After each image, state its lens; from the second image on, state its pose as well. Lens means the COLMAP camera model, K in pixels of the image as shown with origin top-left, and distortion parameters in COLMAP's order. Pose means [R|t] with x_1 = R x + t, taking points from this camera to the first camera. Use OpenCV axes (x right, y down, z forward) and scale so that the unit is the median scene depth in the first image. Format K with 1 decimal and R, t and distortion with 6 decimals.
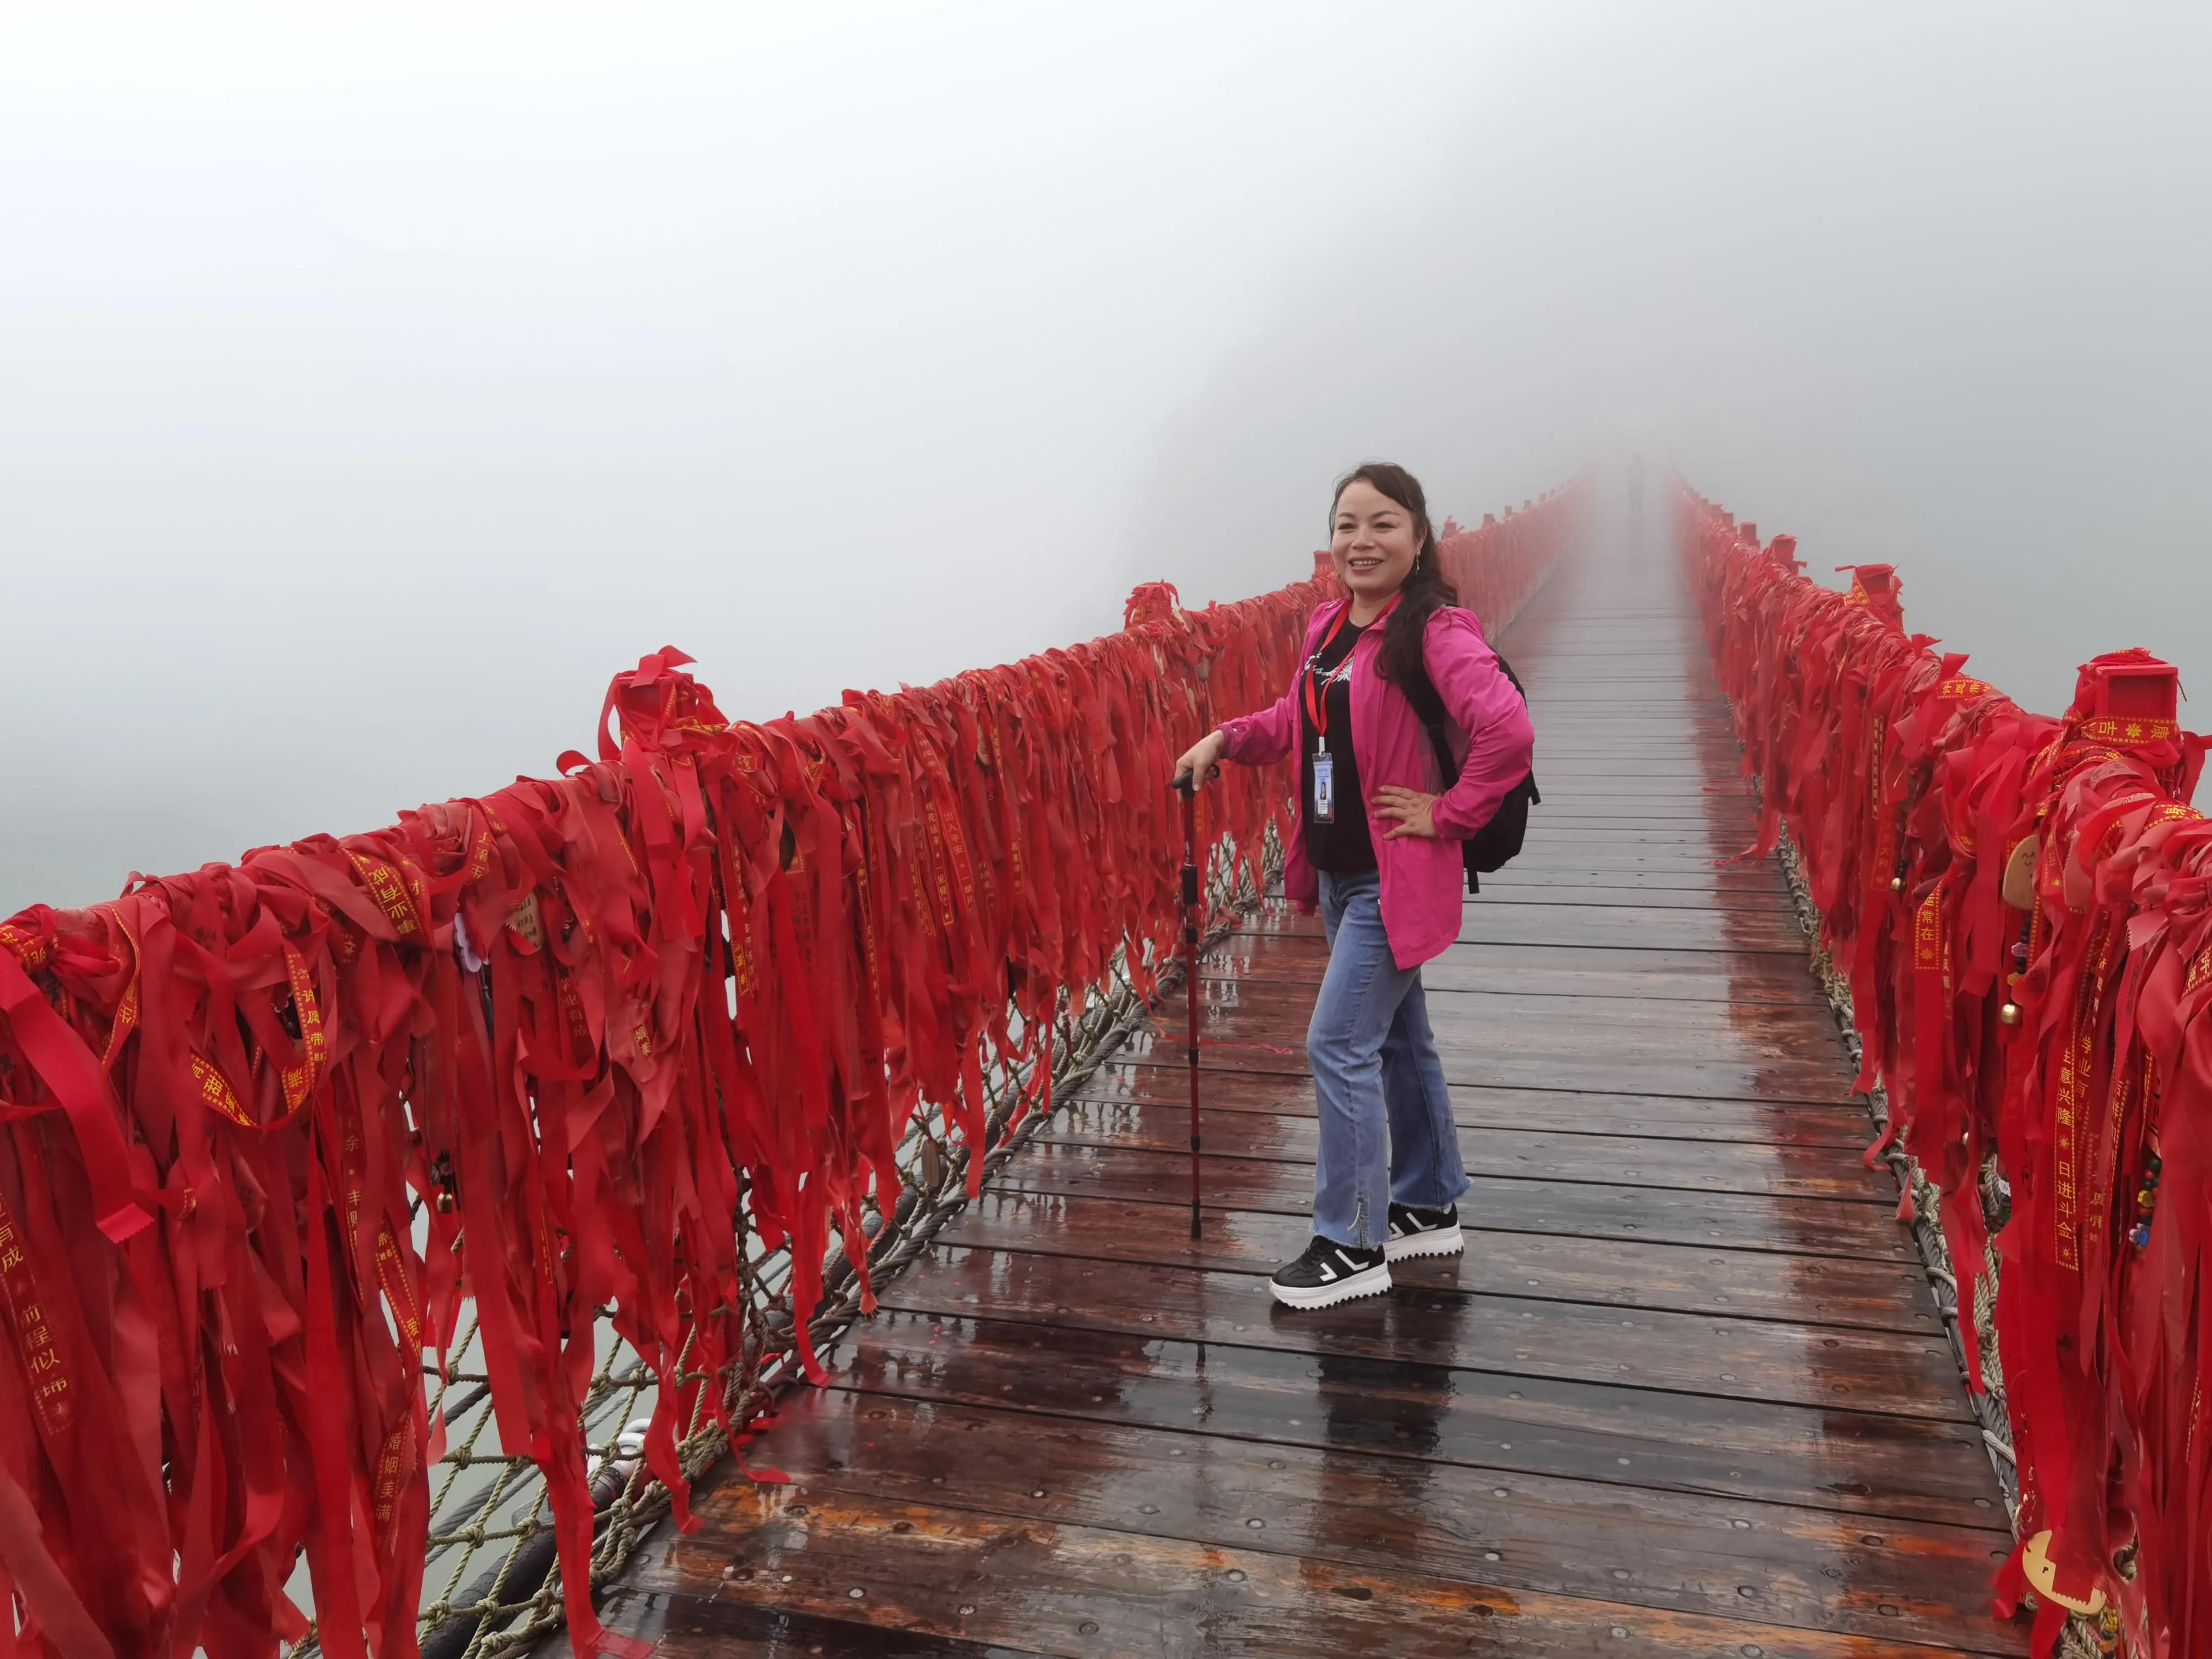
lens RADIAL K [[1688.2, 0, 1106.0], [0, 1688.2, 829.5], [0, 0, 1]] dist [0.004983, 0.002458]
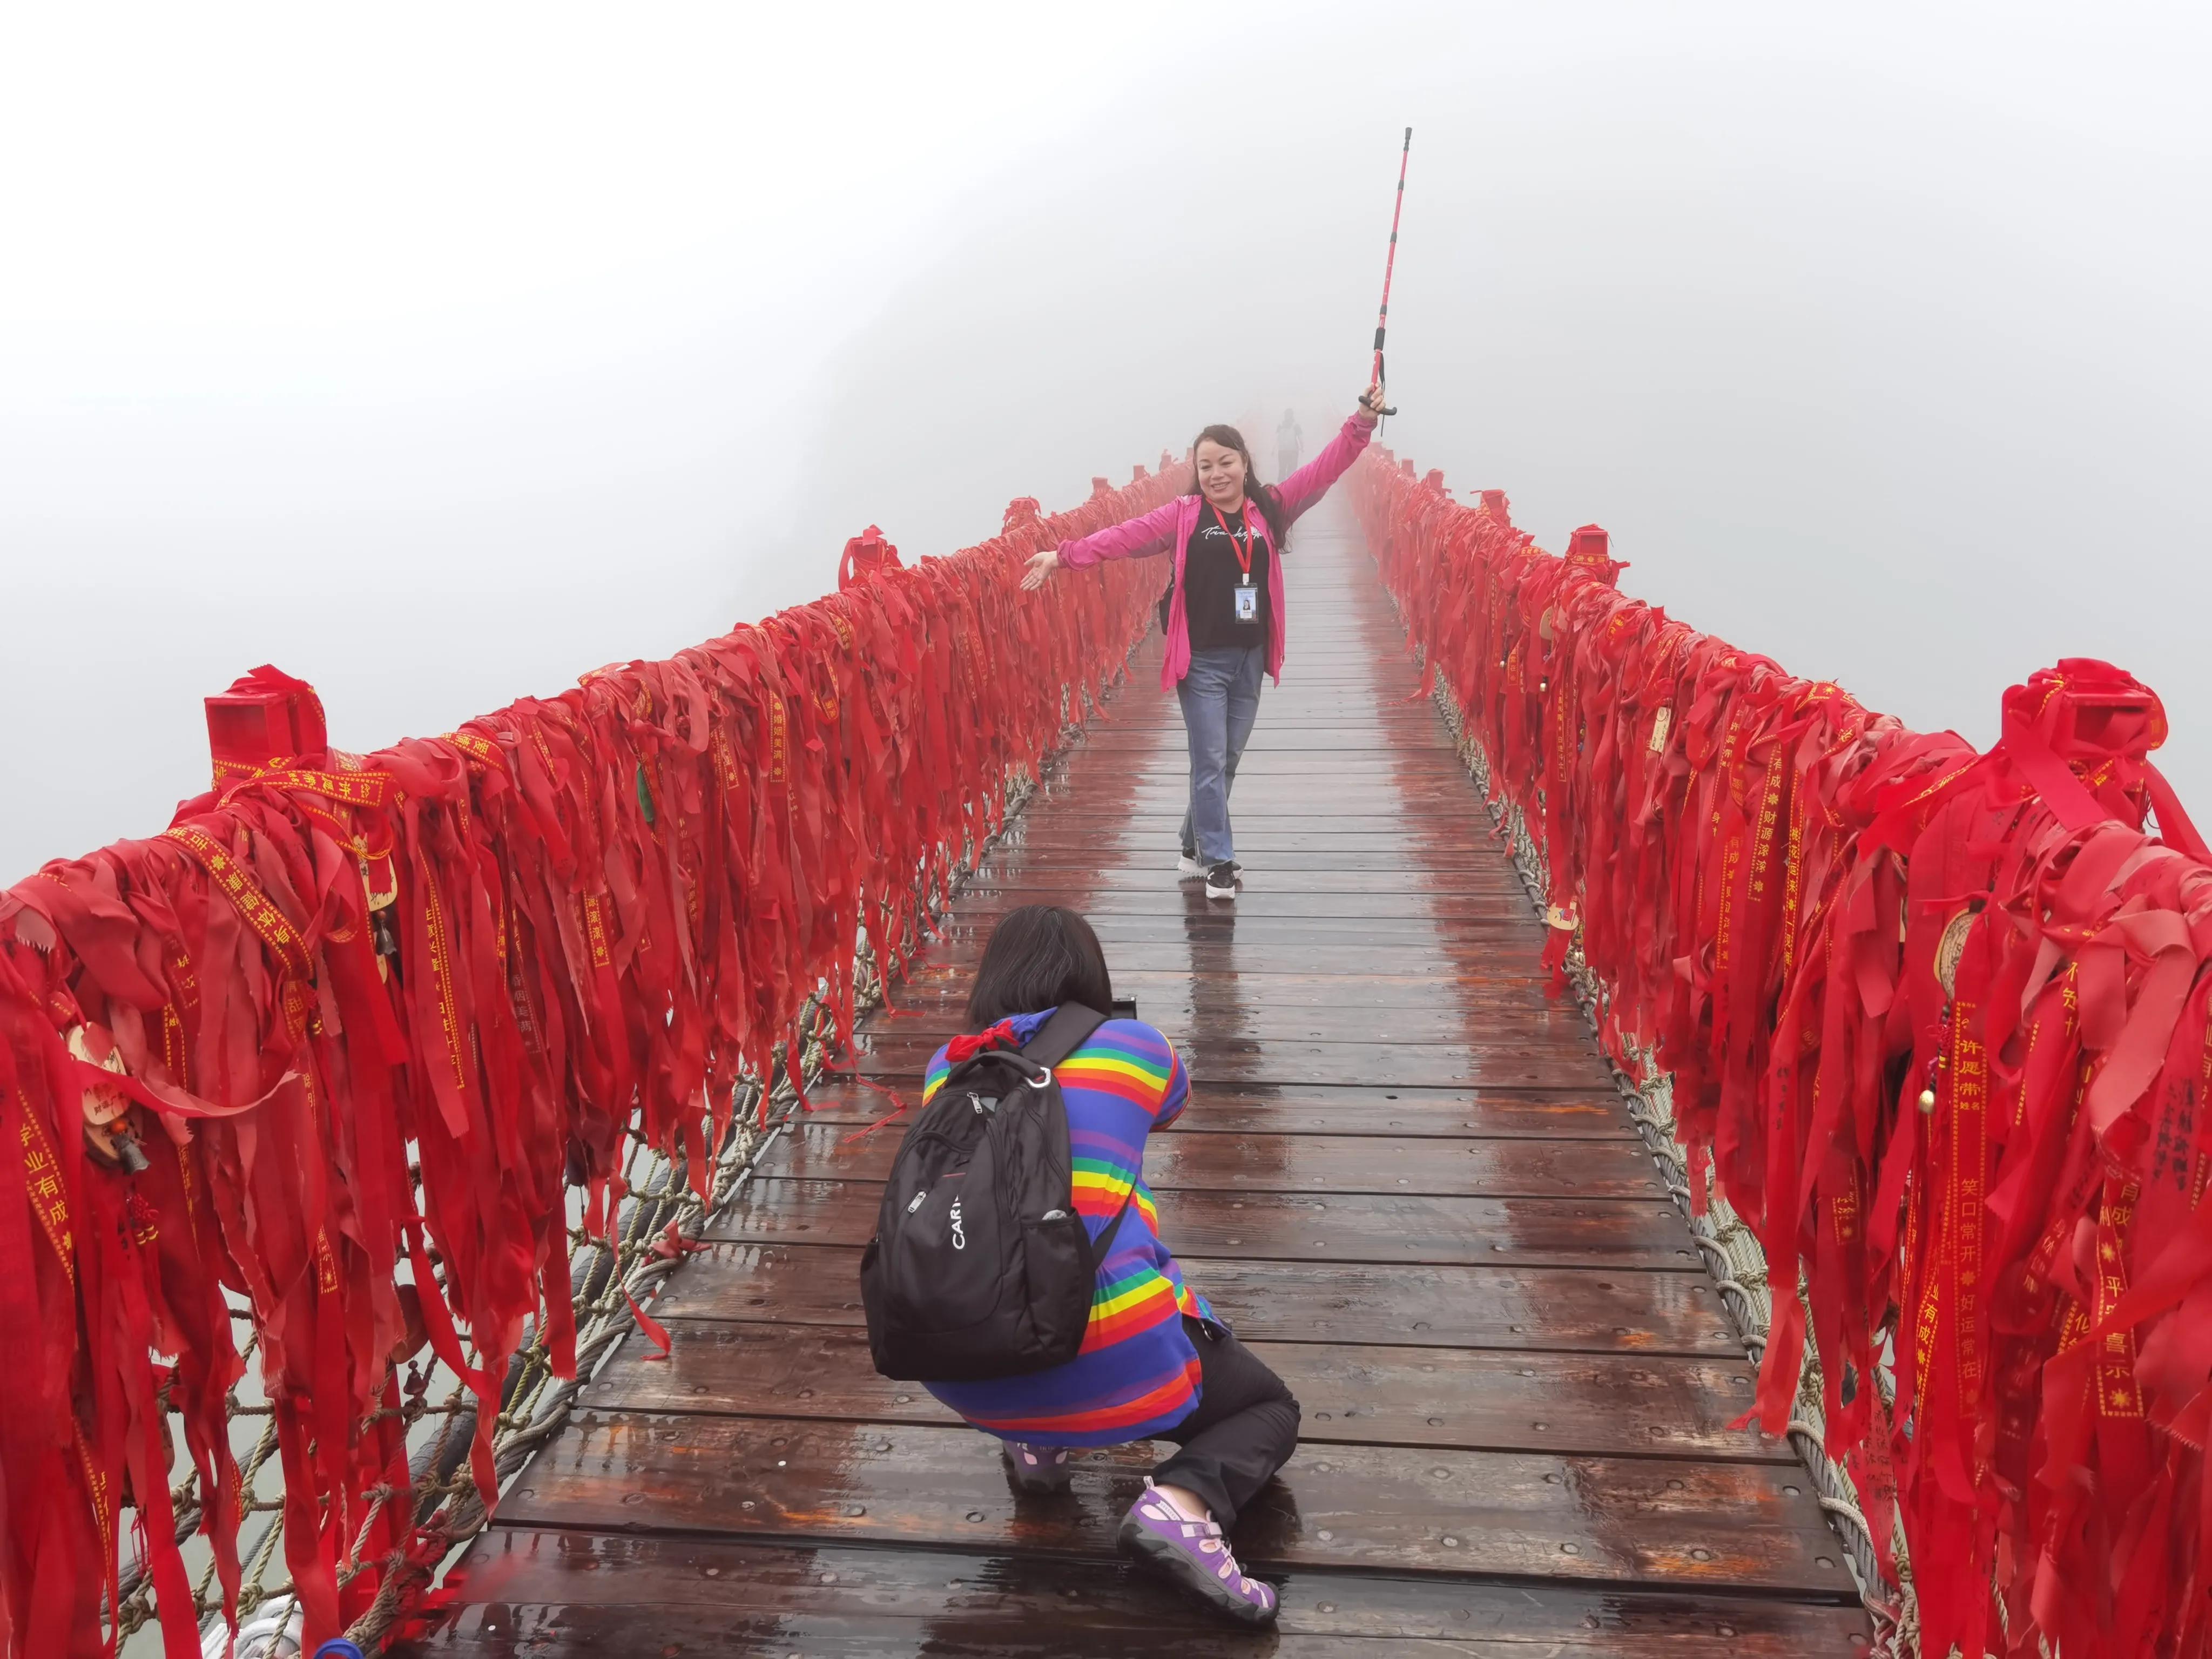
lens RADIAL K [[1688.2, 0, 1106.0], [0, 1688.2, 829.5], [0, 0, 1]] dist [0.004983, 0.002458]
pose [[0.981363, -0.027805, 0.190140, -0.210135], [0.019731, 0.998827, 0.044224, 0.083863], [-0.191147, -0.039648, 0.980760, -0.493189]]
